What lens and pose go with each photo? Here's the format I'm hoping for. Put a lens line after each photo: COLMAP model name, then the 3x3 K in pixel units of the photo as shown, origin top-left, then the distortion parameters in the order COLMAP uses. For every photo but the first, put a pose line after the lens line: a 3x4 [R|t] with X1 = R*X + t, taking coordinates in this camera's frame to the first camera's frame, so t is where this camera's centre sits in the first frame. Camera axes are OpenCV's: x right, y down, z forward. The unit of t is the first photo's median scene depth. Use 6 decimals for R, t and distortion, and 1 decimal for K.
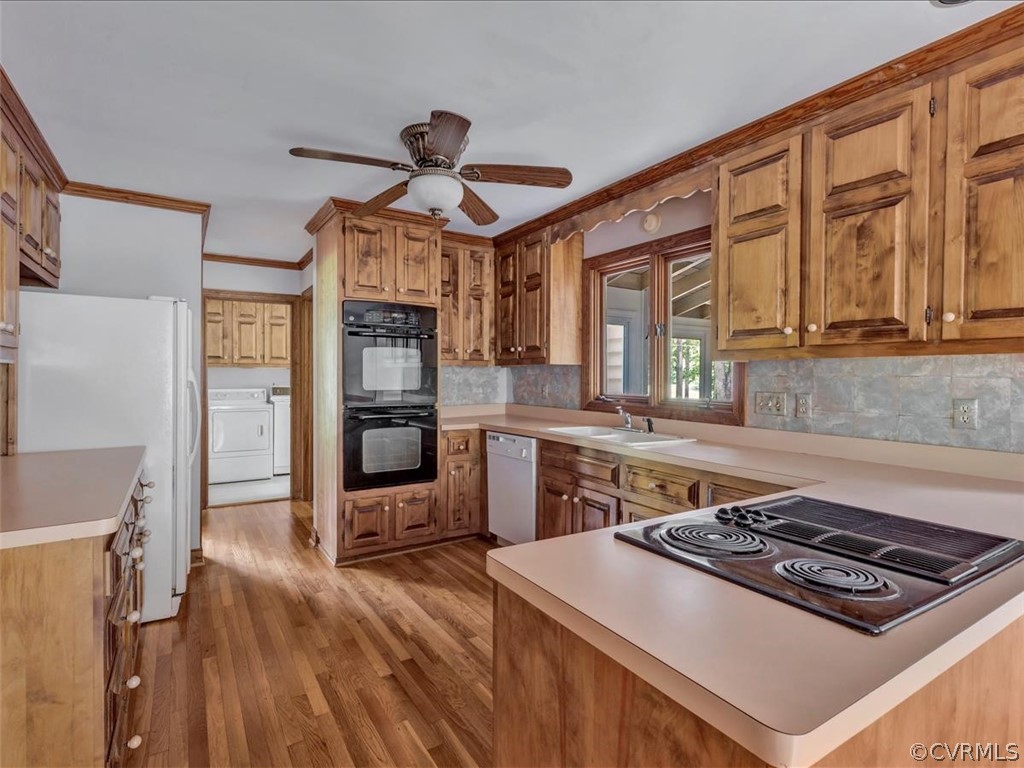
lens RADIAL K [[529.1, 0, 512.6], [0, 529.1, 380.2], [0, 0, 1]] dist [0.001331, -0.000086]
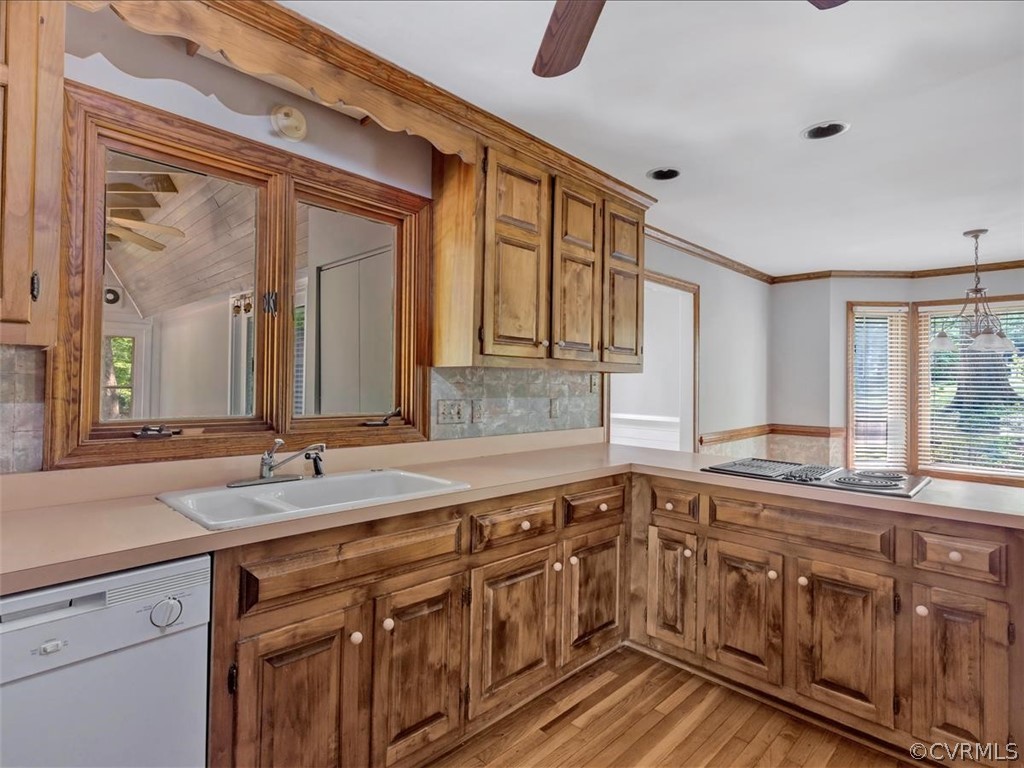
lens RADIAL K [[529.1, 0, 512.6], [0, 529.1, 380.2], [0, 0, 1]] dist [0.001331, -0.000086]
pose [[-0.238014, -0.003779, 0.971254, -0.503113], [-0.005924, 0.999979, 0.002439, -0.017362], [-0.971244, -0.005173, -0.238031, 1.225511]]
